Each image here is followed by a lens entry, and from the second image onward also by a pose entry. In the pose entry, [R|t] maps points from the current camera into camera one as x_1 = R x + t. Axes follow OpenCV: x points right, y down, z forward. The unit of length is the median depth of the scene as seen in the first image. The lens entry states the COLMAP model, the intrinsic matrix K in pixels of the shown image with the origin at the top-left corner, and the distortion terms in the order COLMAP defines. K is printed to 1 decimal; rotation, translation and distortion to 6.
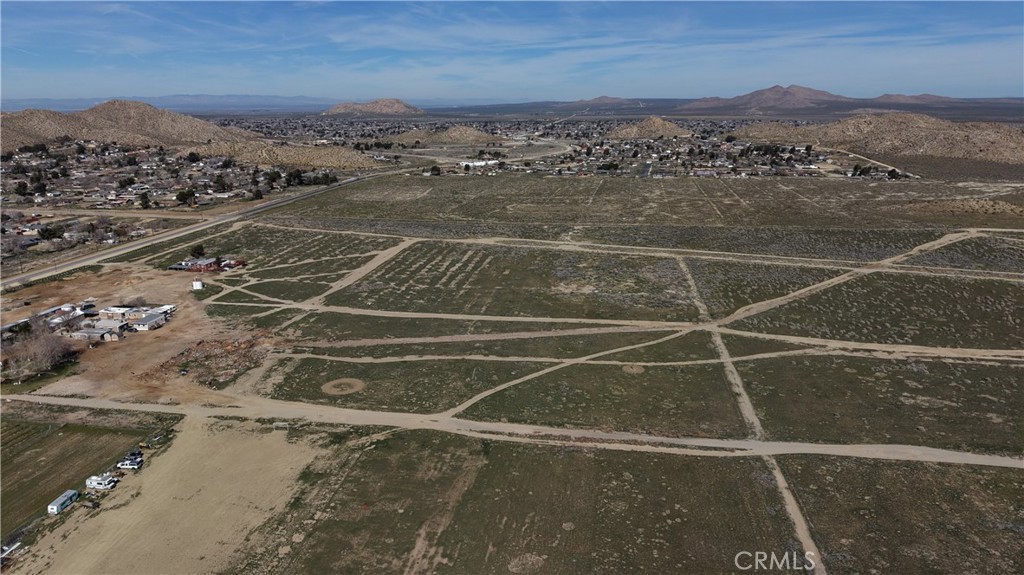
lens RADIAL K [[682.4, 0, 510.5], [0, 682.4, 291.3], [0, 0, 1]] dist [0.043797, -0.051682]
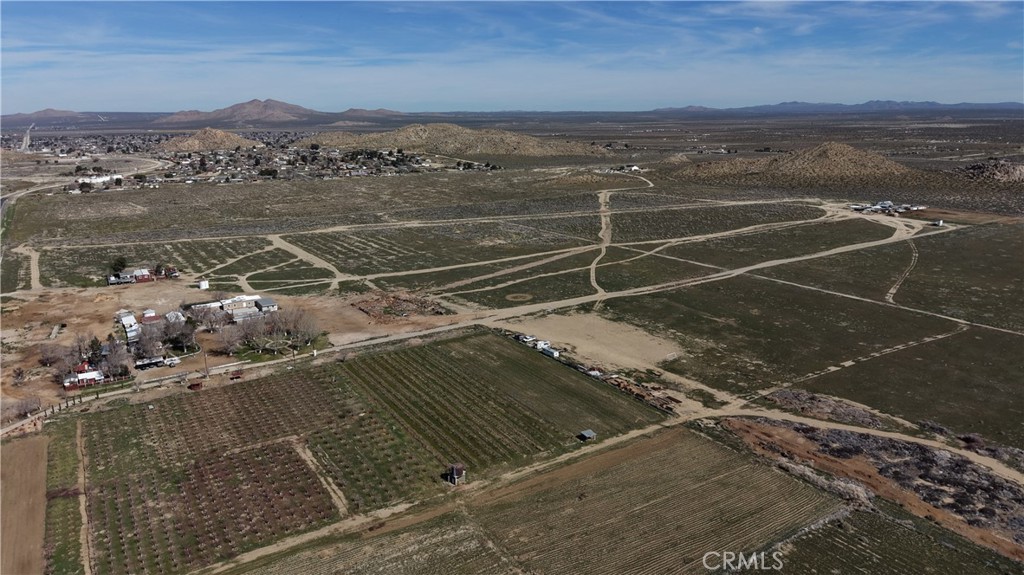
lens RADIAL K [[680.6, 0, 512.0], [0, 680.6, 287.5], [0, 0, 1]] dist [0.058082, -0.065521]
pose [[0.745229, -0.165472, 0.645951, -0.902455], [0.181032, 0.982544, 0.042841, 0.039922], [-0.641764, 0.085012, 0.762176, -0.078862]]
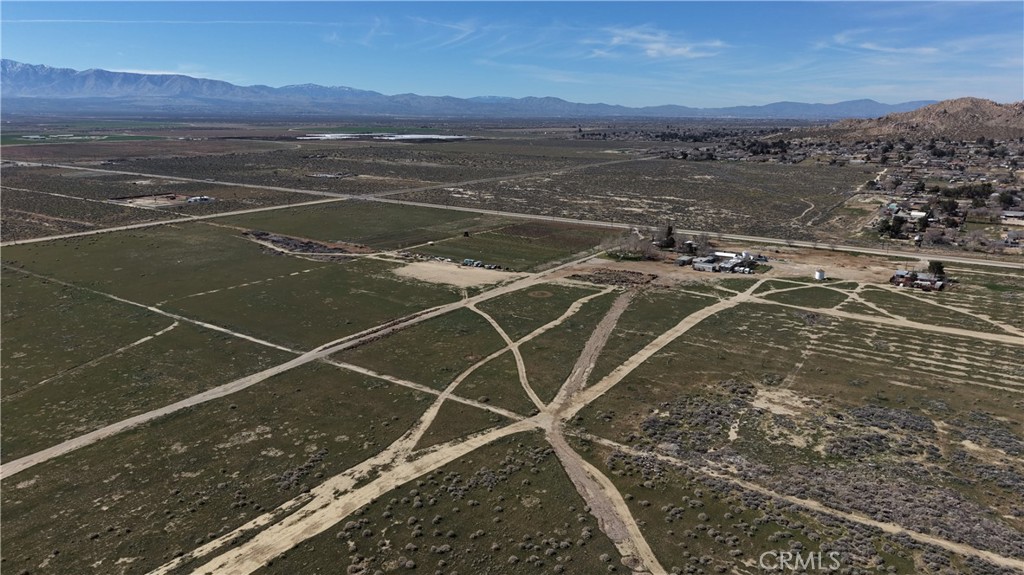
lens RADIAL K [[682.4, 0, 510.5], [0, 682.4, 291.3], [0, 0, 1]] dist [0.043797, -0.051682]
pose [[-0.438383, 0.233157, -0.868020, 0.864781], [-0.237027, 0.901588, 0.361881, -0.315816], [0.866971, 0.364387, -0.339976, 1.111125]]
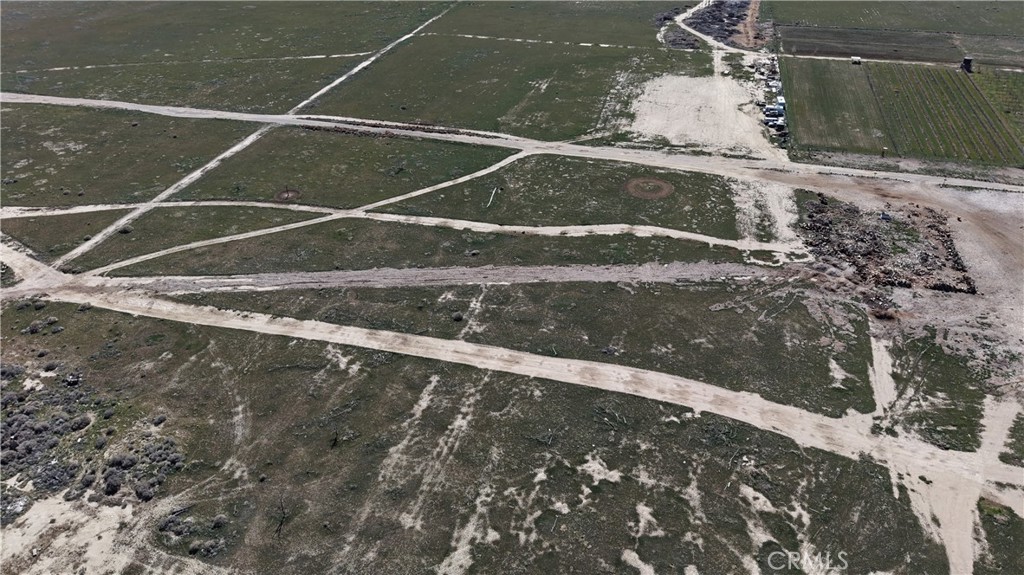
lens RADIAL K [[682.4, 0, 510.5], [0, 682.4, 291.3], [0, 0, 1]] dist [0.043797, -0.051682]
pose [[-0.992176, -0.053886, 0.112622, -0.134068], [0.050909, 0.649047, 0.759043, -0.318895], [-0.113999, 0.758838, -0.641225, 1.247450]]
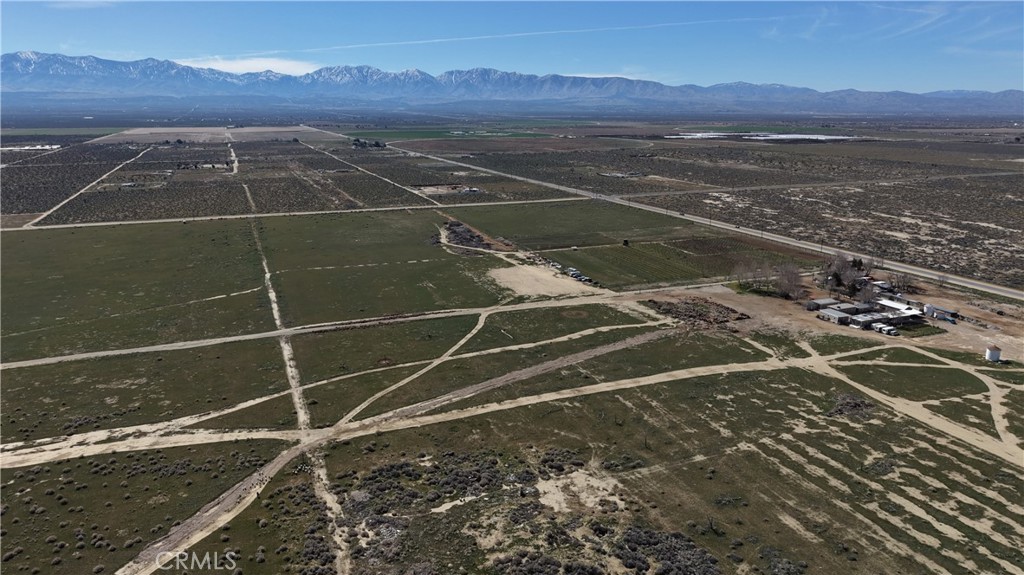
lens RADIAL K [[682.4, 0, 510.5], [0, 682.4, 291.3], [0, 0, 1]] dist [0.043797, -0.051682]
pose [[-0.863688, 0.135630, -0.485436, 0.415210], [-0.127585, 0.872916, 0.470892, -0.415886], [0.487612, 0.468638, -0.736623, 1.474870]]
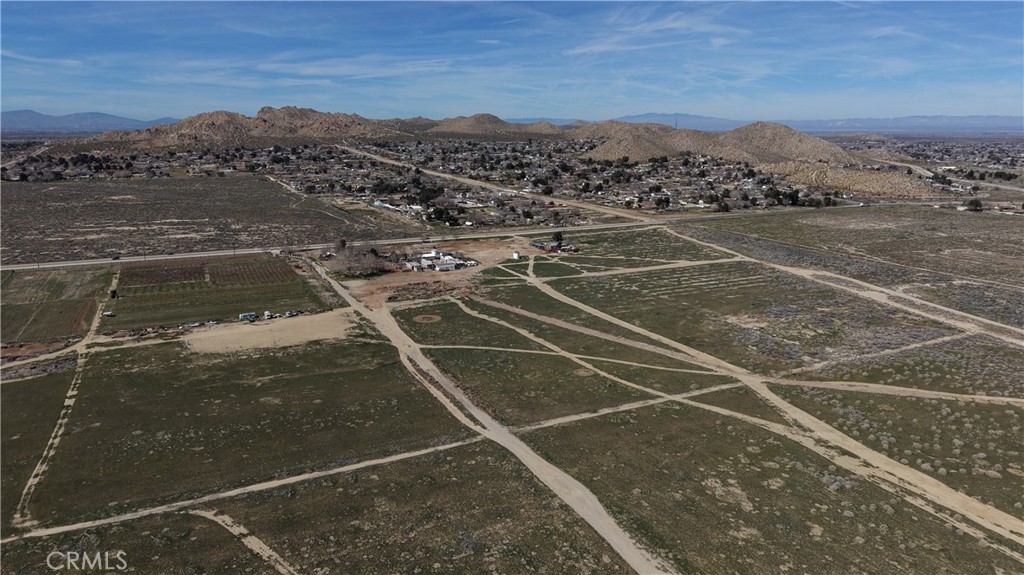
lens RADIAL K [[685.5, 0, 510.3], [0, 685.5, 286.7], [0, 0, 1]] dist [0.028346, -0.029222]
pose [[0.576811, 0.193863, -0.793540, 0.752354], [-0.221959, 0.972078, 0.076142, -0.058601], [0.786144, 0.132214, 0.603736, 0.193040]]
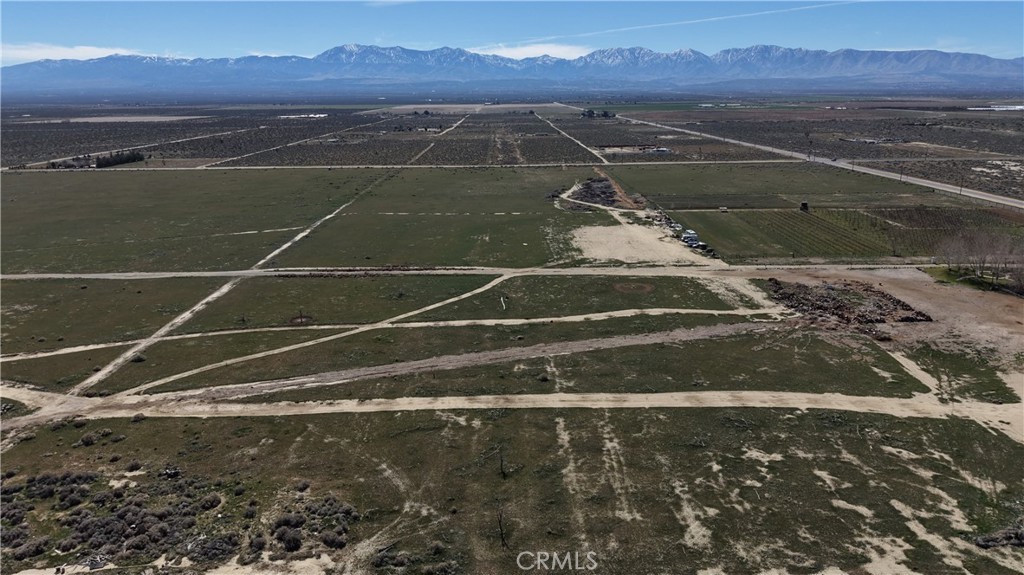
lens RADIAL K [[685.5, 0, 510.3], [0, 685.5, 286.7], [0, 0, 1]] dist [0.028346, -0.029222]
pose [[-0.988469, 0.055151, -0.141024, 0.042794], [-0.025347, 0.857912, 0.513171, -0.258762], [0.149288, 0.510828, -0.846622, 1.340073]]
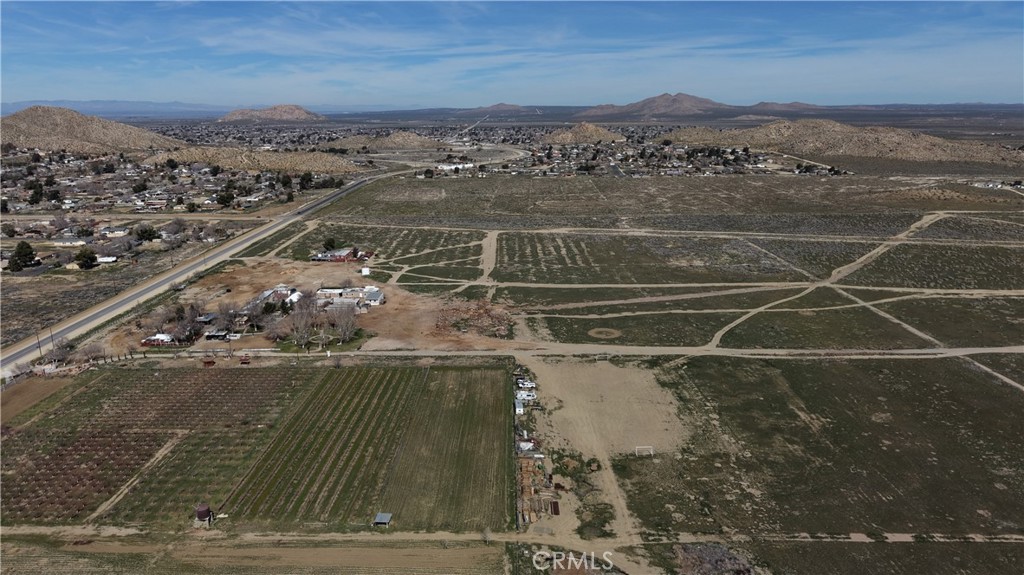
lens RADIAL K [[682.4, 0, 510.5], [0, 682.4, 291.3], [0, 0, 1]] dist [0.043797, -0.051682]
pose [[0.988179, -0.038758, 0.148323, -0.452130], [0.040110, 0.999176, -0.006137, 0.047220], [-0.147963, 0.012013, 0.988920, -0.162192]]
